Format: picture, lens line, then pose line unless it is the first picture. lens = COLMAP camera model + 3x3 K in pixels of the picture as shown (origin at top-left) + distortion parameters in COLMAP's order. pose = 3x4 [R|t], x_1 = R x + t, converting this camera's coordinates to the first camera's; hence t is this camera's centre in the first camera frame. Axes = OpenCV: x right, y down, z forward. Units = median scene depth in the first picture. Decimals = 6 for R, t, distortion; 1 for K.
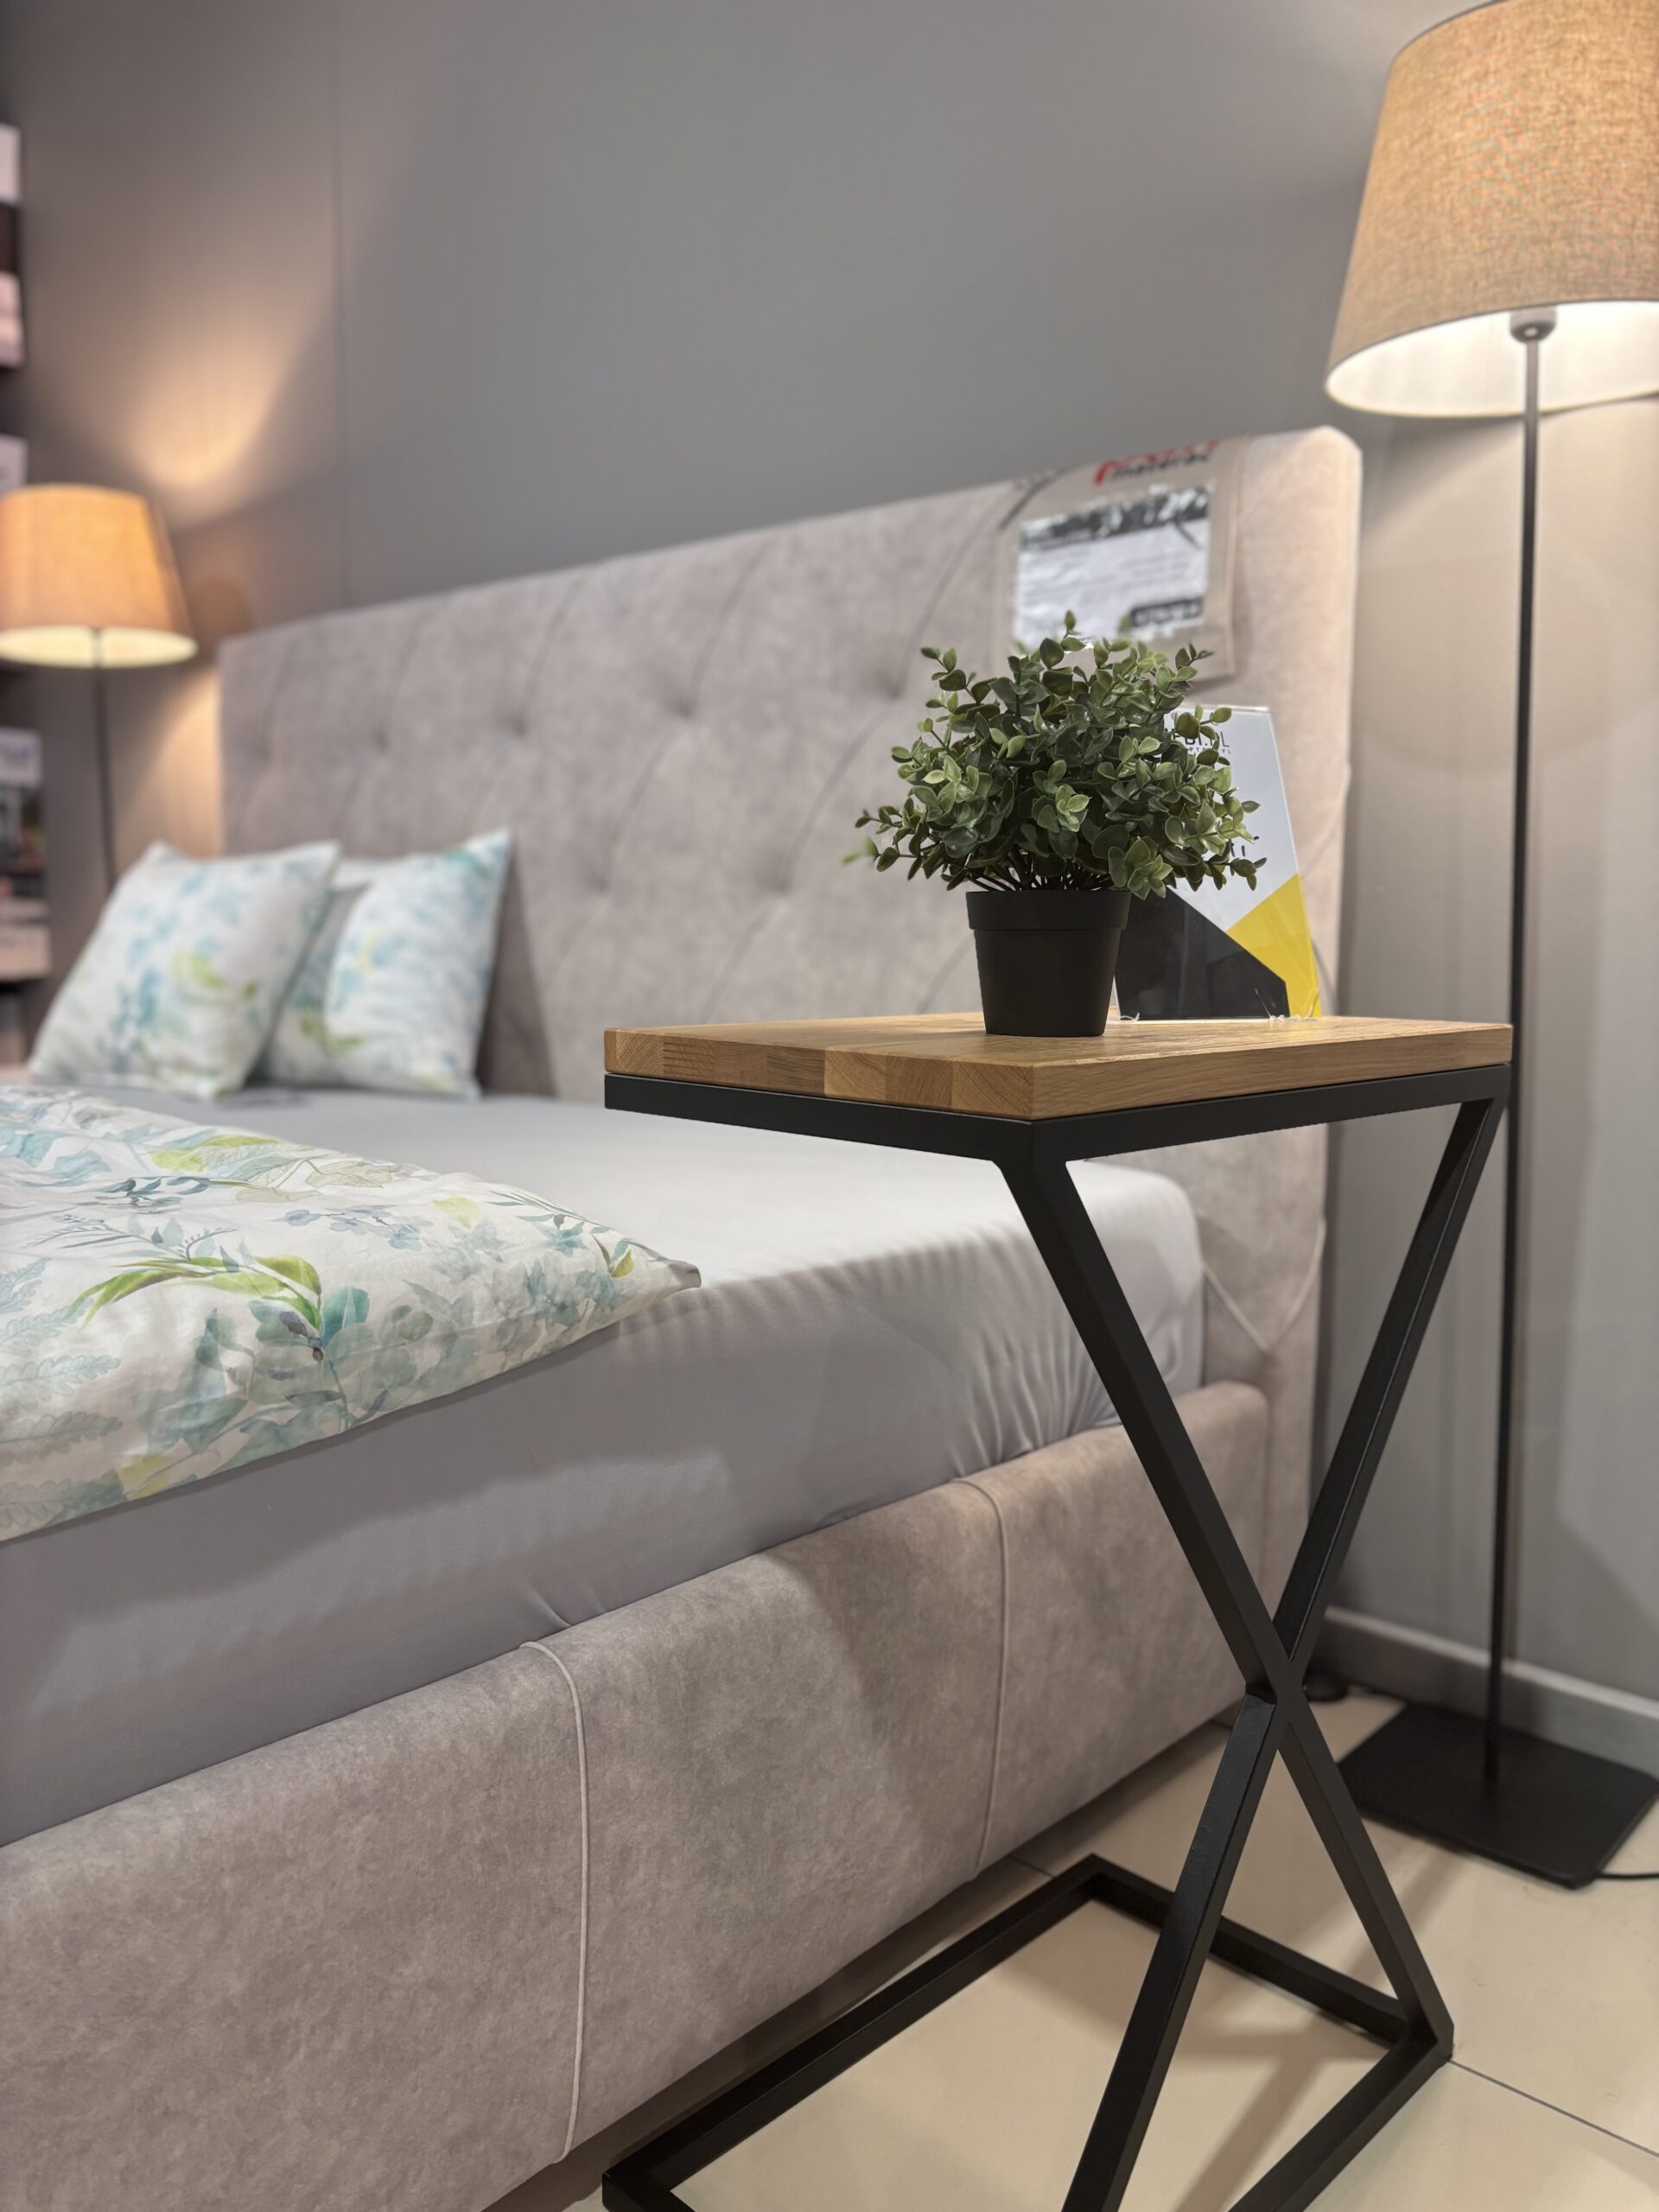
lens RADIAL K [[1692.4, 0, 818.5], [0, 1692.4, 1122.3], [0, 0, 1]] dist [0.070697, -0.084466]
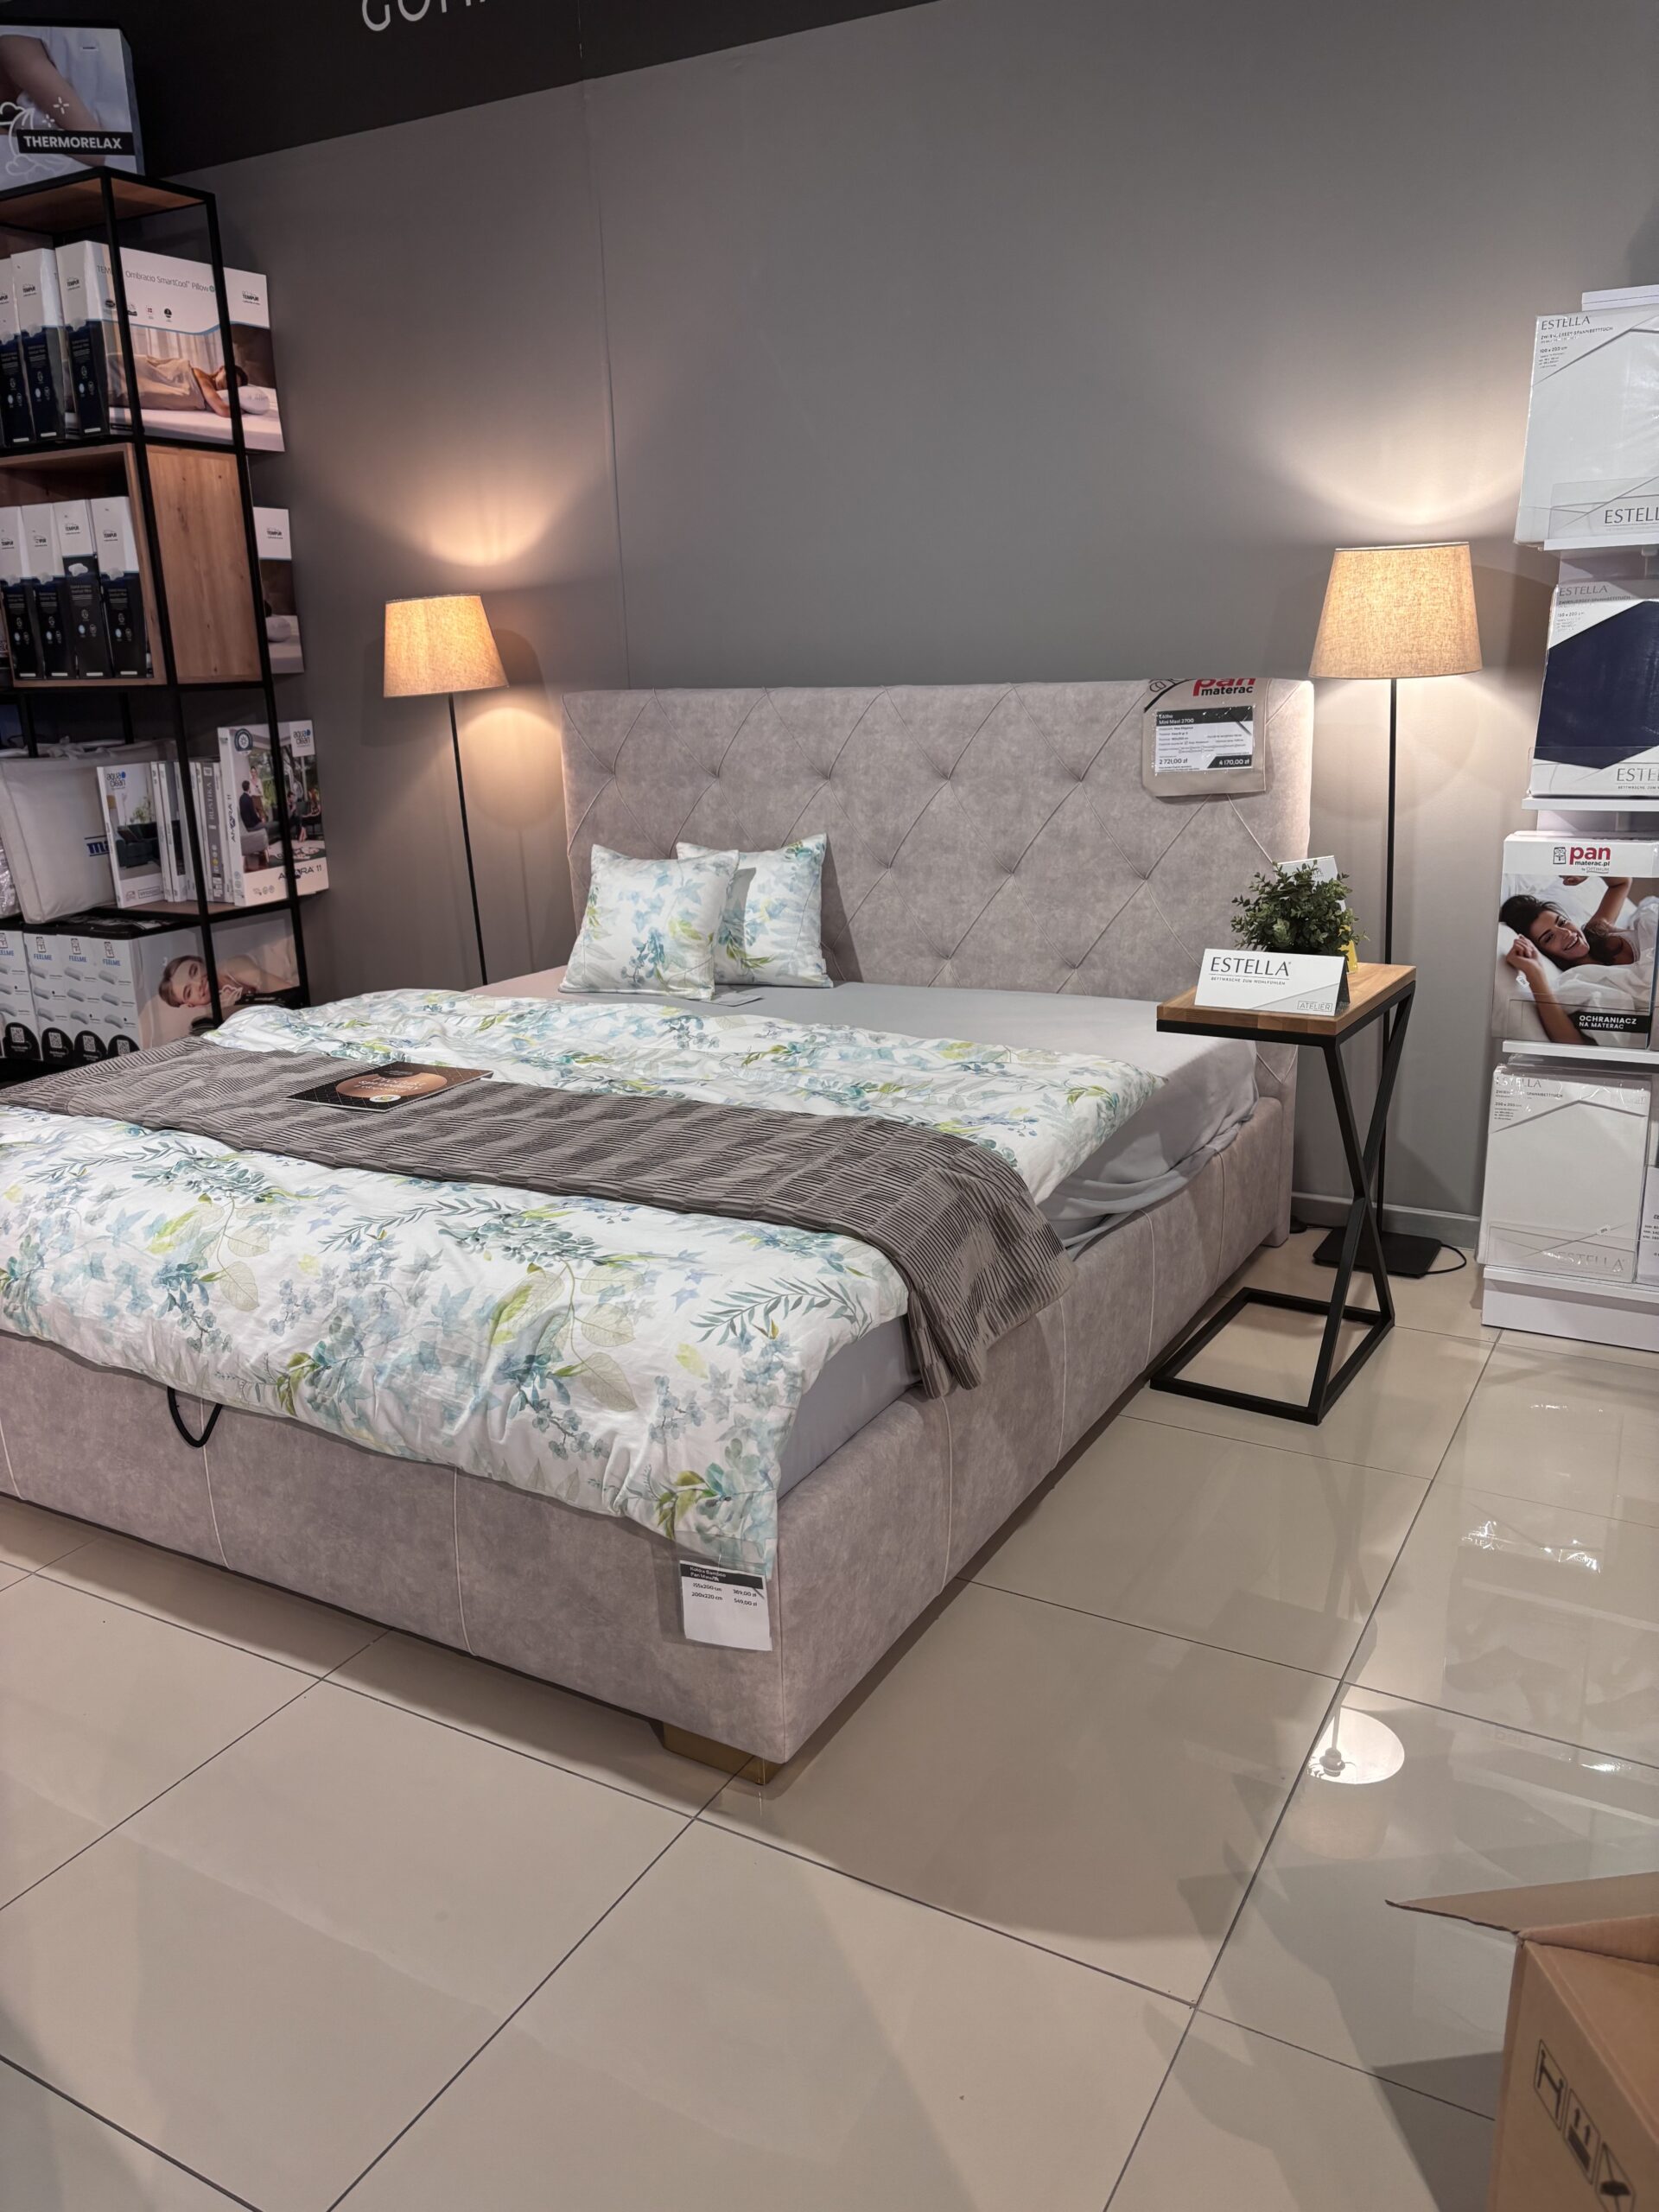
lens RADIAL K [[1692.4, 0, 833.7], [0, 1692.4, 1114.4], [0, 0, 1]] dist [0.070697, -0.084466]
pose [[0.977132, -0.098001, 0.188703, -0.594548], [0.068641, 0.985324, 0.156286, -0.174412], [-0.201250, -0.139759, 0.969518, -0.862418]]
